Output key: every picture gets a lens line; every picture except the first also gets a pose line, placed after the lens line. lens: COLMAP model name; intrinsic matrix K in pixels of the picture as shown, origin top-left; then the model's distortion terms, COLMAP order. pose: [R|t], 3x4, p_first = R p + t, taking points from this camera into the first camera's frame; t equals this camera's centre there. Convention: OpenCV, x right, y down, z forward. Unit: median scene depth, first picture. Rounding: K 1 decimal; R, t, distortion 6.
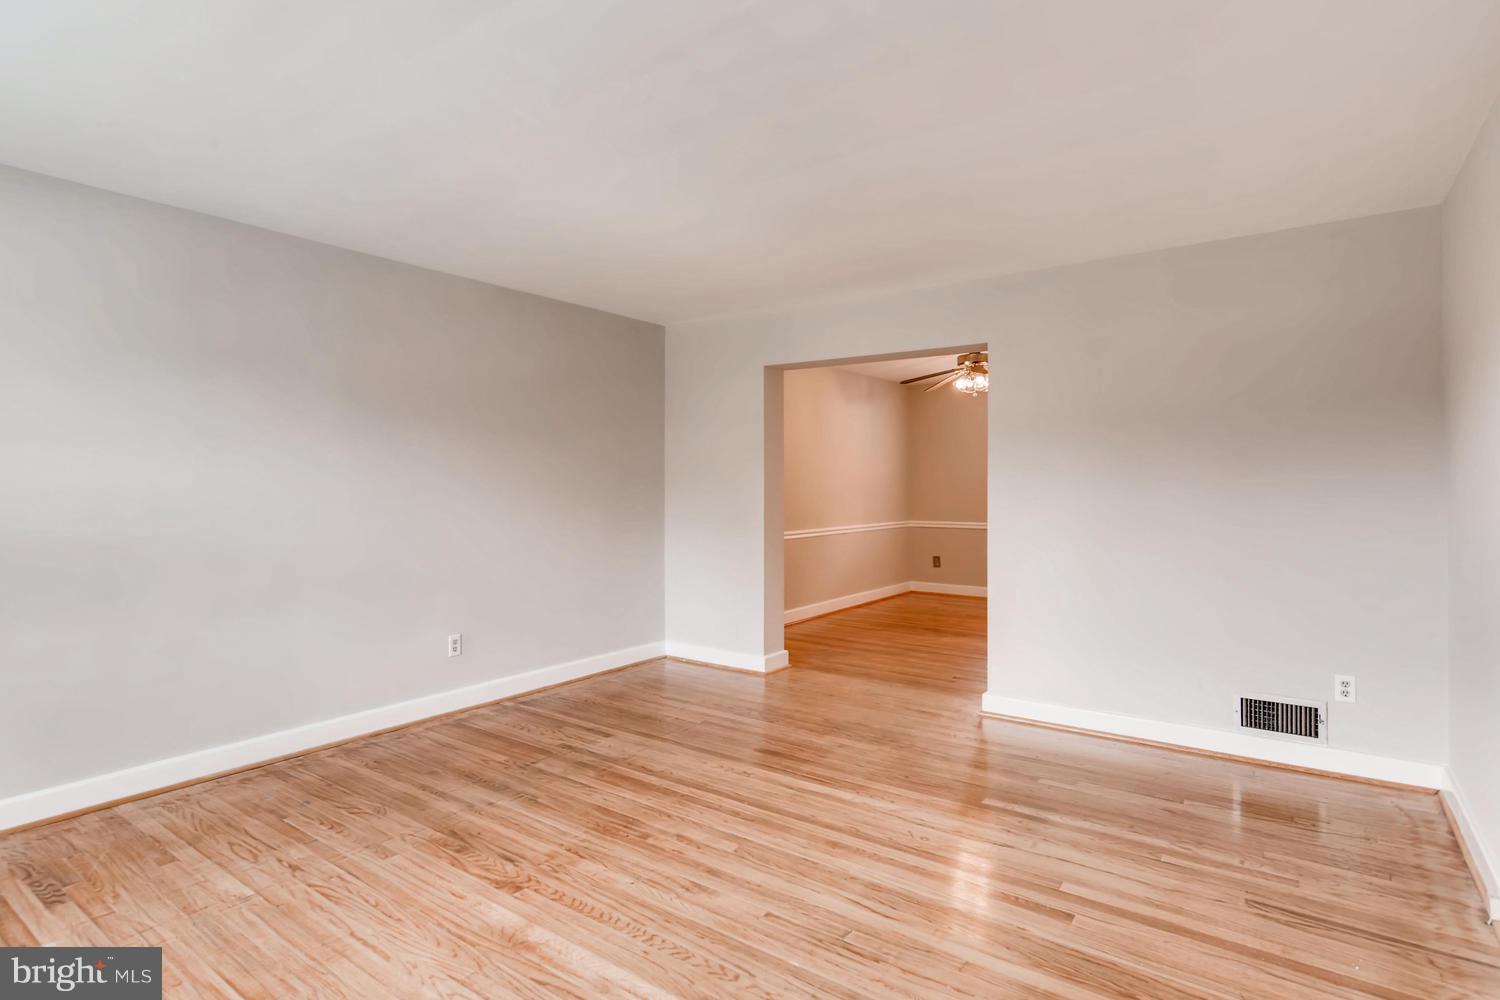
lens RADIAL K [[765.4, 0, 751.6], [0, 765.4, 495.4], [0, 0, 1]] dist [0.000045, 0.003114]
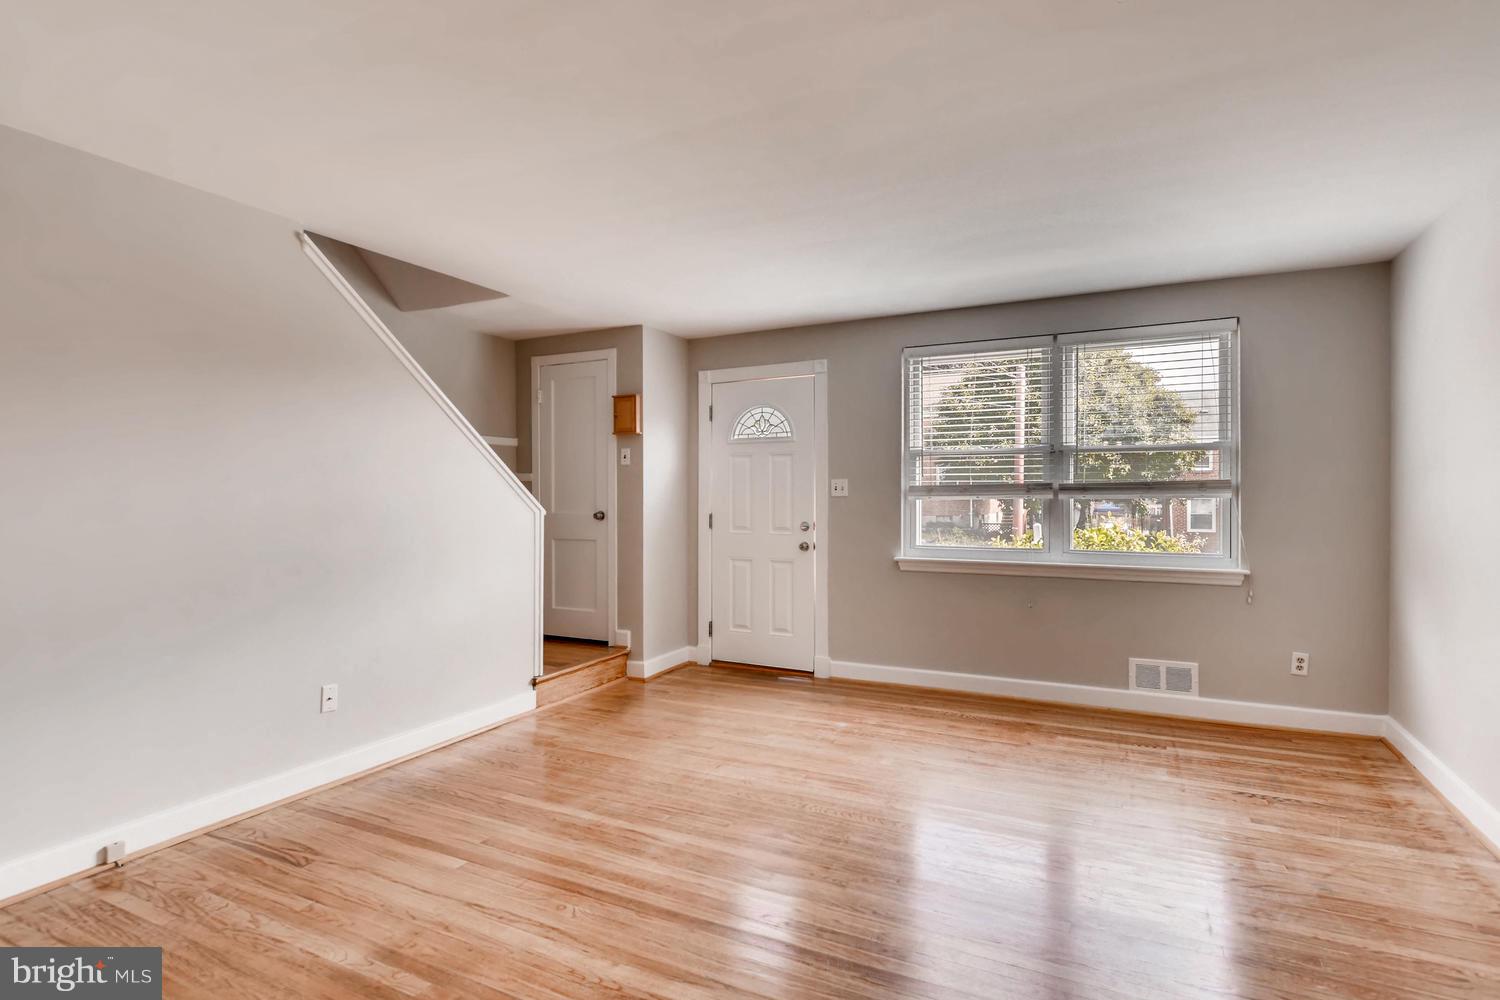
lens RADIAL K [[765.4, 0, 748.8], [0, 765.4, 501.3], [0, 0, 1]] dist [0.000045, 0.003114]
pose [[-0.988162, 0.004671, -0.153345, 0.161324], [0.000910, 0.999697, 0.024585, -0.029435], [0.153413, 0.024154, -0.987867, 2.040463]]
